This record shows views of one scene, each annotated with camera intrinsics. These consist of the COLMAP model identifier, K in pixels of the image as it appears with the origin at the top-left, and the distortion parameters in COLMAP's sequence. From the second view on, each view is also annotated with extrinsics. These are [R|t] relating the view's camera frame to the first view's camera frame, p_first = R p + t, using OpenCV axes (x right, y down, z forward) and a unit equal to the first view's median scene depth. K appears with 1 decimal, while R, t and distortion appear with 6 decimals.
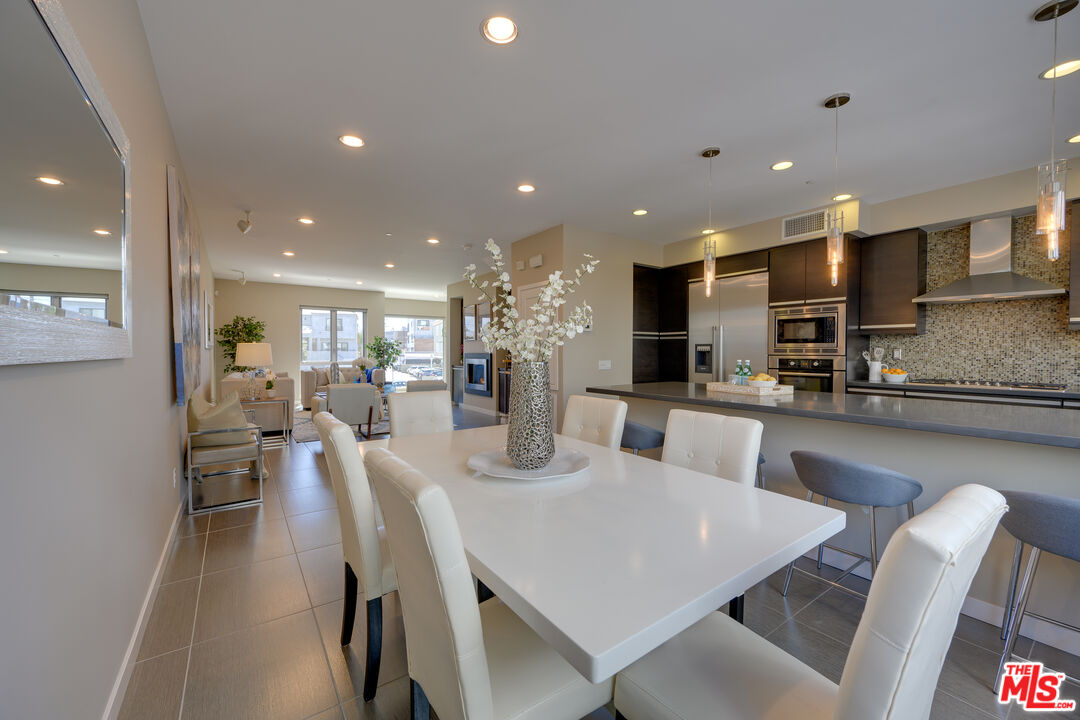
lens RADIAL K [[439.9, 0, 541.9], [0, 439.9, 359.6], [0, 0, 1]] dist [-0.000073, -0.000558]
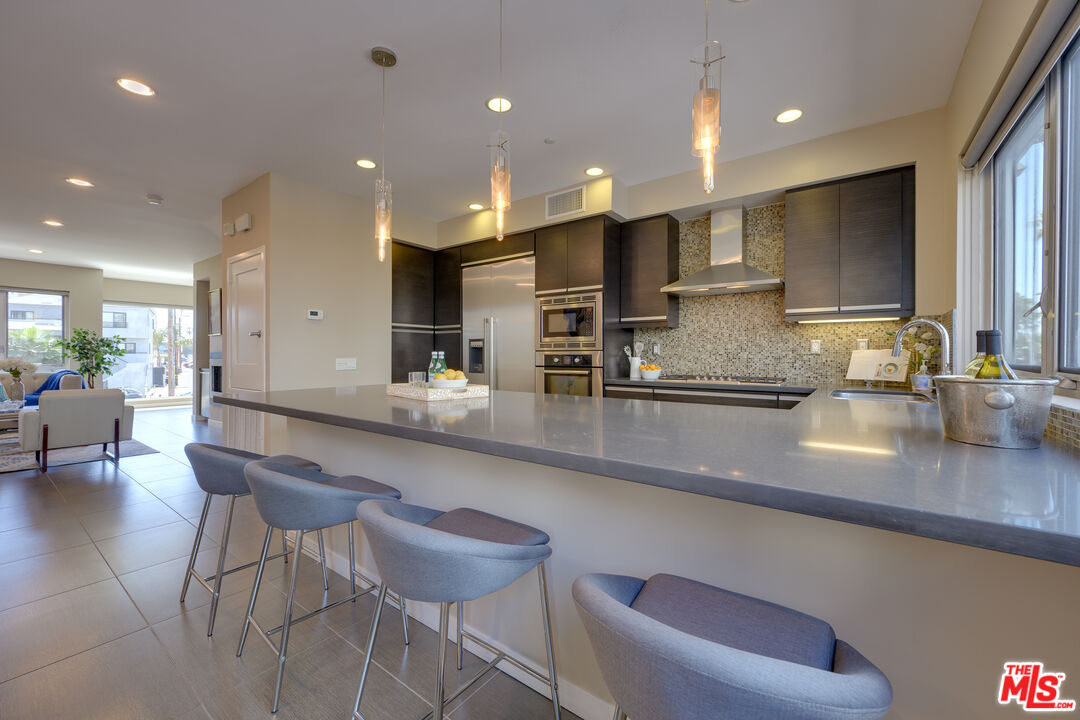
lens RADIAL K [[433.0, 0, 557.7], [0, 433.0, 356.0], [0, 0, 1]] dist [0.002767, -0.001126]
pose [[0.946473, -0.001855, 0.322779, 0.294485], [0.006849, 0.999874, -0.014338, 0.013523], [-0.322712, 0.015782, 0.946366, 0.180732]]
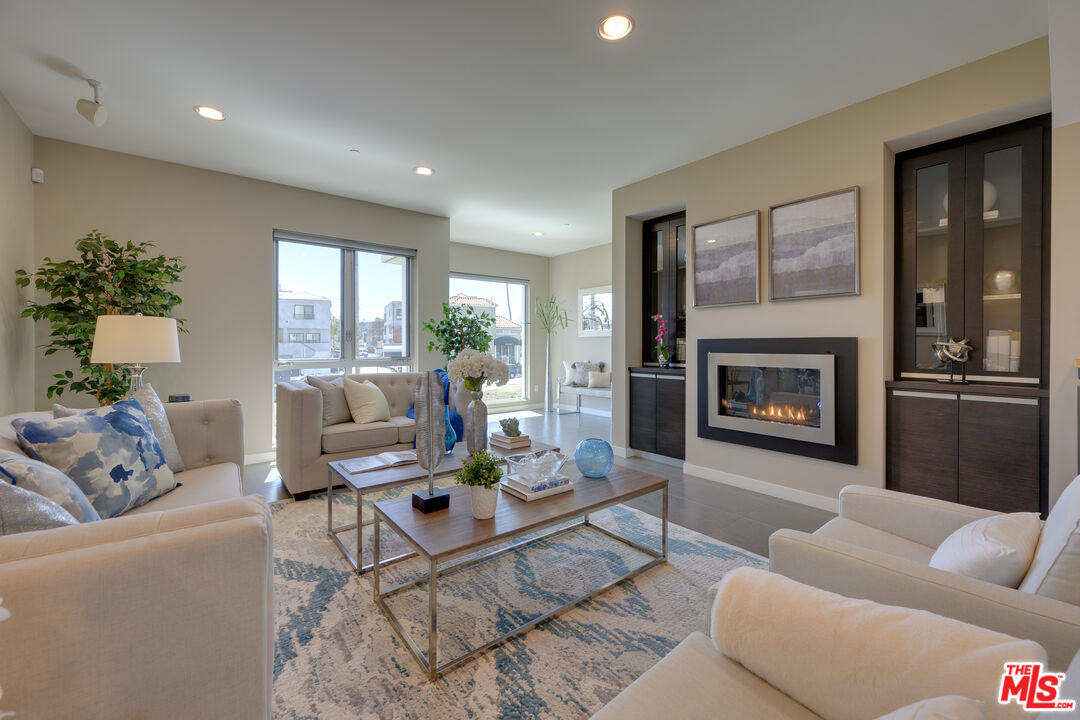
lens RADIAL K [[433.0, 0, 546.2], [0, 433.0, 343.3], [0, 0, 1]] dist [0.002767, -0.001126]
pose [[0.997266, -0.002459, 0.073860, -0.665488], [0.003793, 0.999832, -0.017918, -0.008358], [-0.073803, 0.018149, 0.997108, 1.177932]]
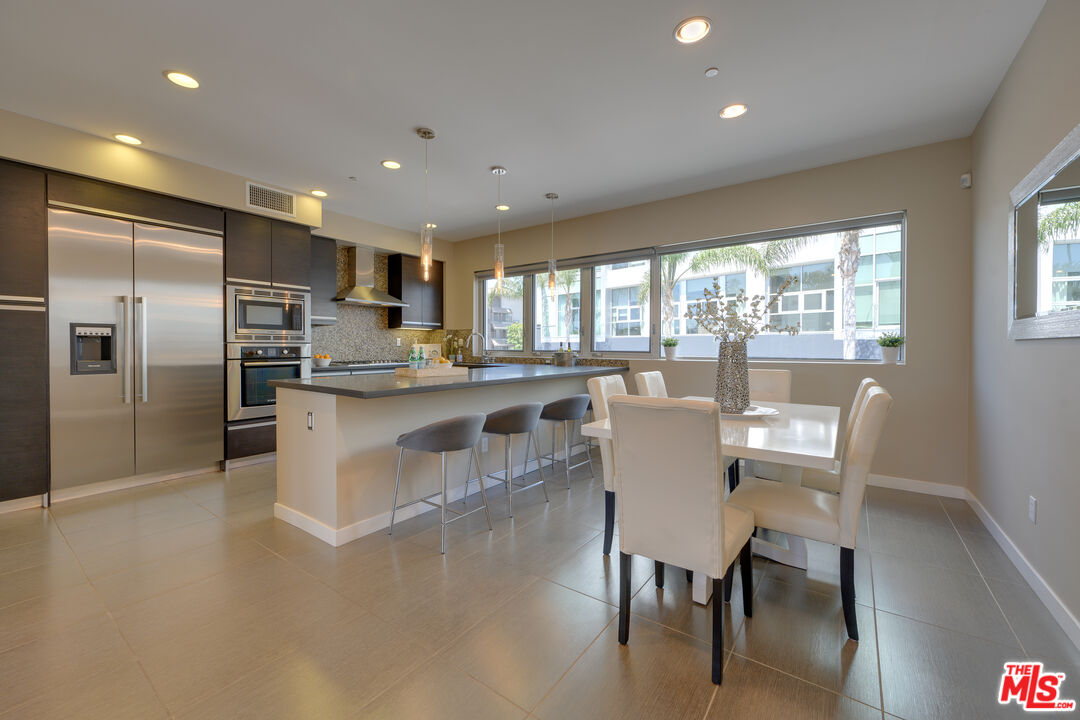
lens RADIAL K [[433.0, 0, 526.5], [0, 433.0, 351.8], [0, 0, 1]] dist [0.002767, -0.001126]
pose [[-0.300940, -0.014790, 0.953528, -0.419175], [0.015516, 0.999671, 0.020403, -0.001043], [-0.953517, 0.020936, -0.300612, 0.757337]]
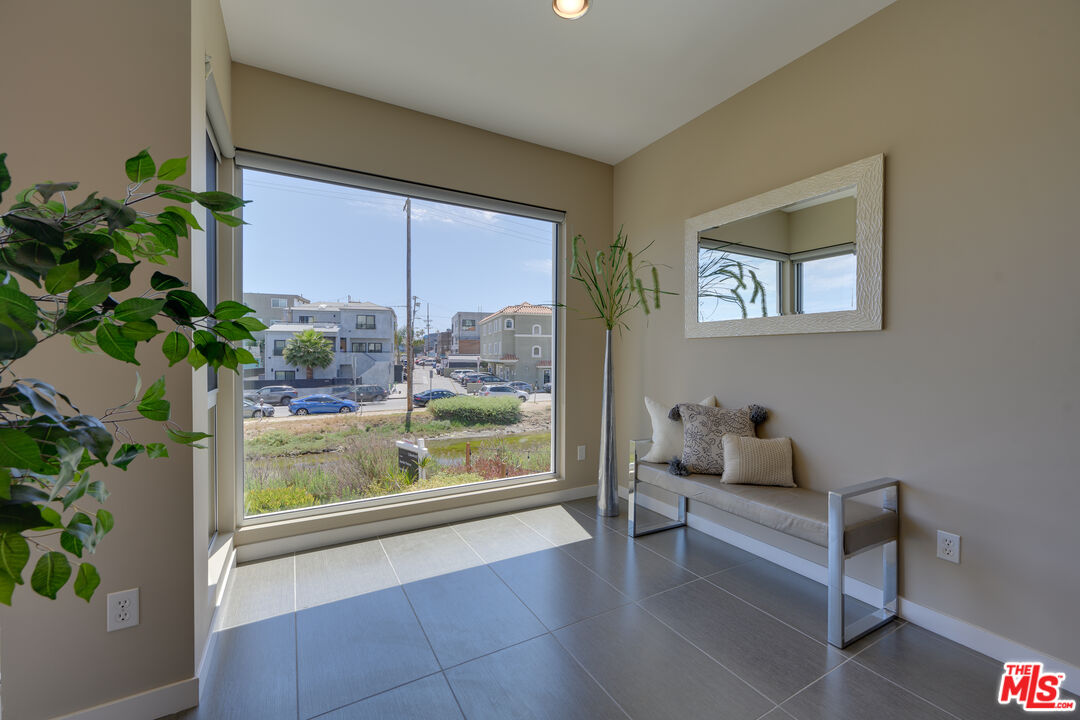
lens RADIAL K [[433.0, 0, 546.9], [0, 433.0, 361.0], [0, 0, 1]] dist [0.002767, -0.001126]
pose [[0.996611, 0.000700, -0.082256, -0.580705], [-0.000863, 0.999998, -0.001948, -0.023976], [0.082255, 0.002013, 0.996609, 2.083756]]
